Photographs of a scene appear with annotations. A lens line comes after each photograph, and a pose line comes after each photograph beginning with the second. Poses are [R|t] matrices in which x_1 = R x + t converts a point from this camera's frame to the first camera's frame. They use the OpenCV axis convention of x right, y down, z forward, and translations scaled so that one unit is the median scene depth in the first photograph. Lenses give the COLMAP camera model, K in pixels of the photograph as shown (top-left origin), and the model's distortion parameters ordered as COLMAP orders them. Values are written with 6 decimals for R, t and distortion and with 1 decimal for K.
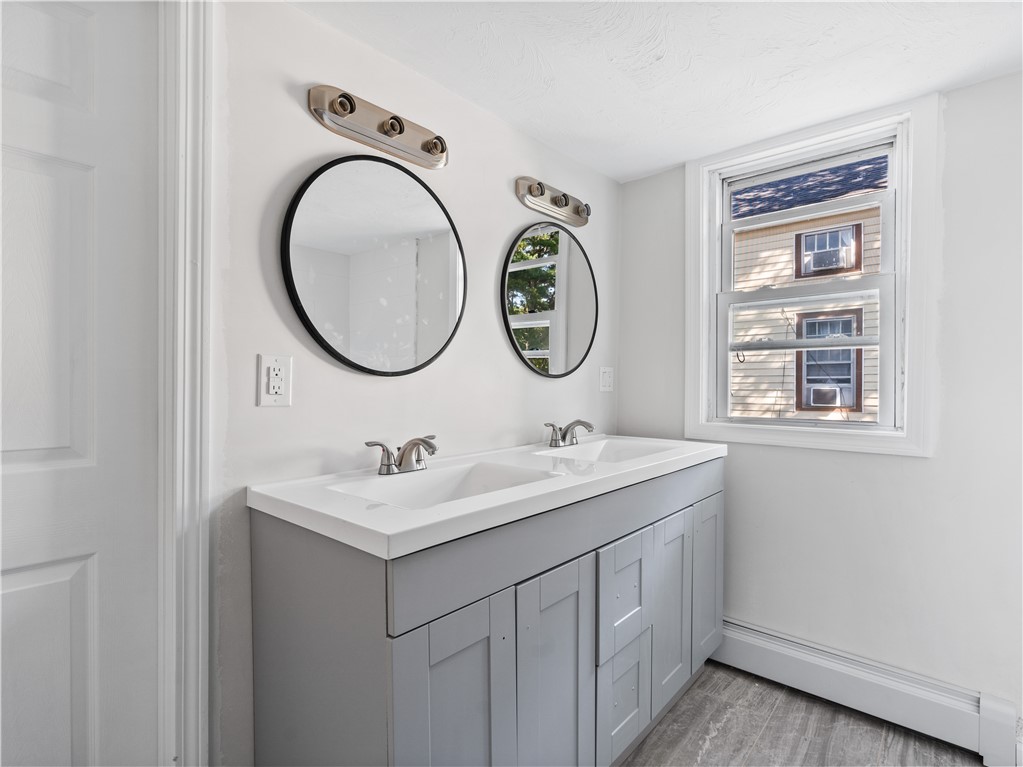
lens RADIAL K [[516.9, 0, 510.9], [0, 516.9, 384.6], [0, 0, 1]] dist [-0.011882, 0.004604]
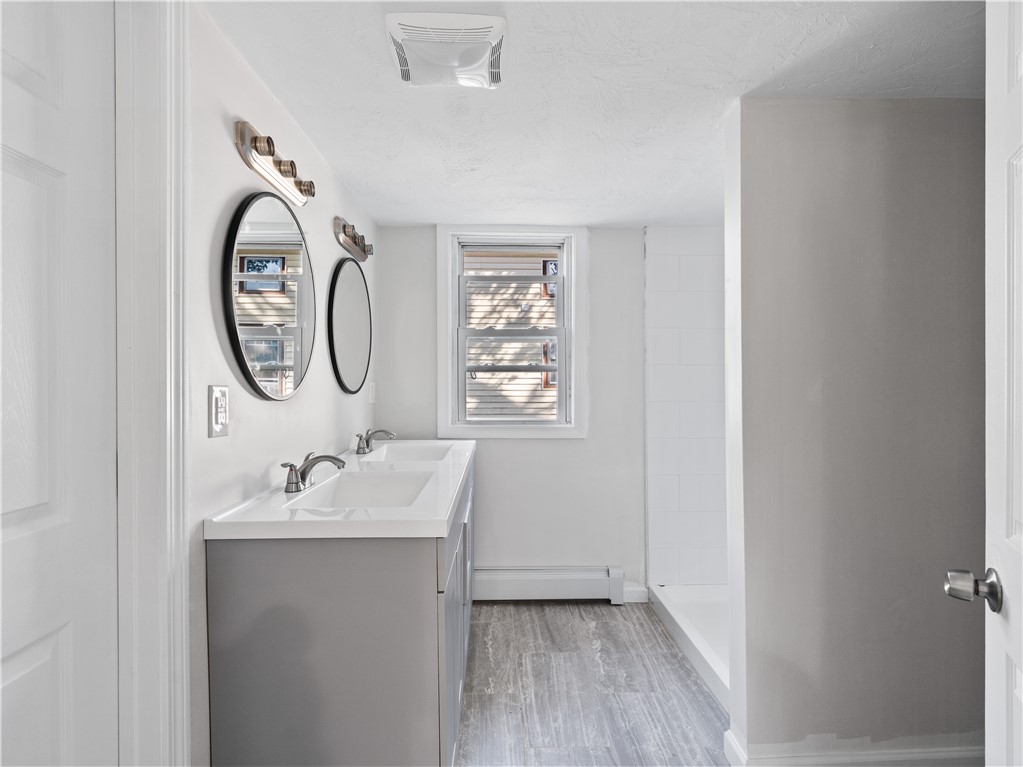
lens RADIAL K [[516.9, 0, 511.9], [0, 516.9, 380.6], [0, 0, 1]] dist [-0.011882, 0.004604]
pose [[0.727480, 0.001110, 0.686128, -0.543669], [0.002168, 0.999990, -0.003917, -0.045694], [-0.686125, 0.004337, 0.727471, -0.089551]]
